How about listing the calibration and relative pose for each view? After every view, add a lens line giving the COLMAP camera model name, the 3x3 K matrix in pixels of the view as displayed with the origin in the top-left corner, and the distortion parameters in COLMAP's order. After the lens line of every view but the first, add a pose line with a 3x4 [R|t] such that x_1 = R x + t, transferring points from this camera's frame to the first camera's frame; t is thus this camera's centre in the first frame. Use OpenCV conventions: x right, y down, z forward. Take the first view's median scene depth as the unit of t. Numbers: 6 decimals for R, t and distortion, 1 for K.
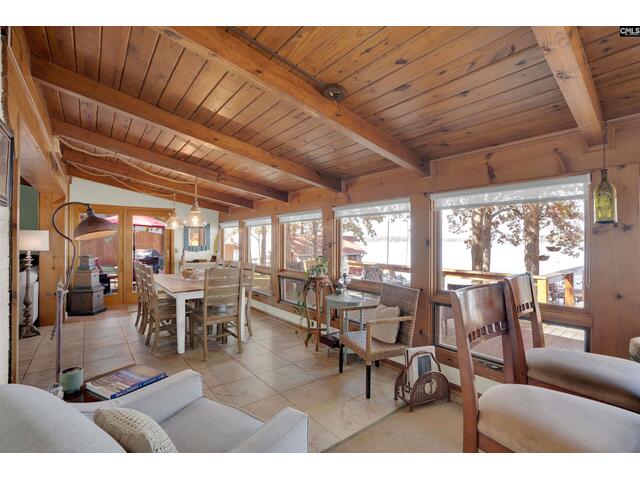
lens RADIAL K [[294.5, 0, 321.7], [0, 294.5, 236.0], [0, 0, 1]] dist [-0.067011, 0.025960]
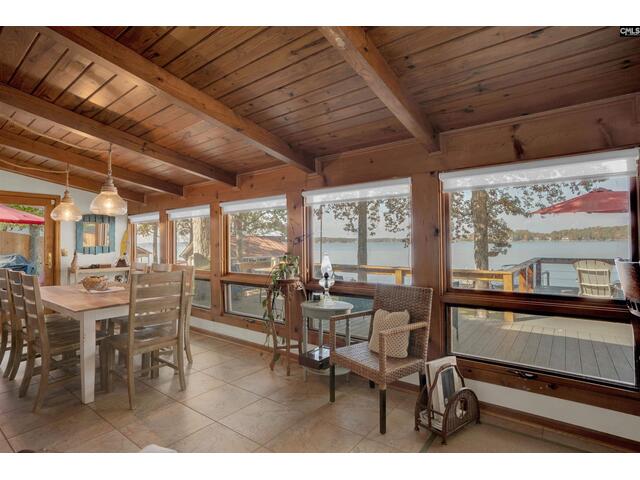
lens RADIAL K [[325.3, 0, 322.3], [0, 325.3, 234.0], [0, 0, 1]] dist [-0.025343, 0.002009]
pose [[0.969804, -0.005767, 0.243819, -0.135879], [0.007857, 0.999940, -0.007600, 0.026199], [-0.243761, 0.009286, 0.969791, 0.140660]]
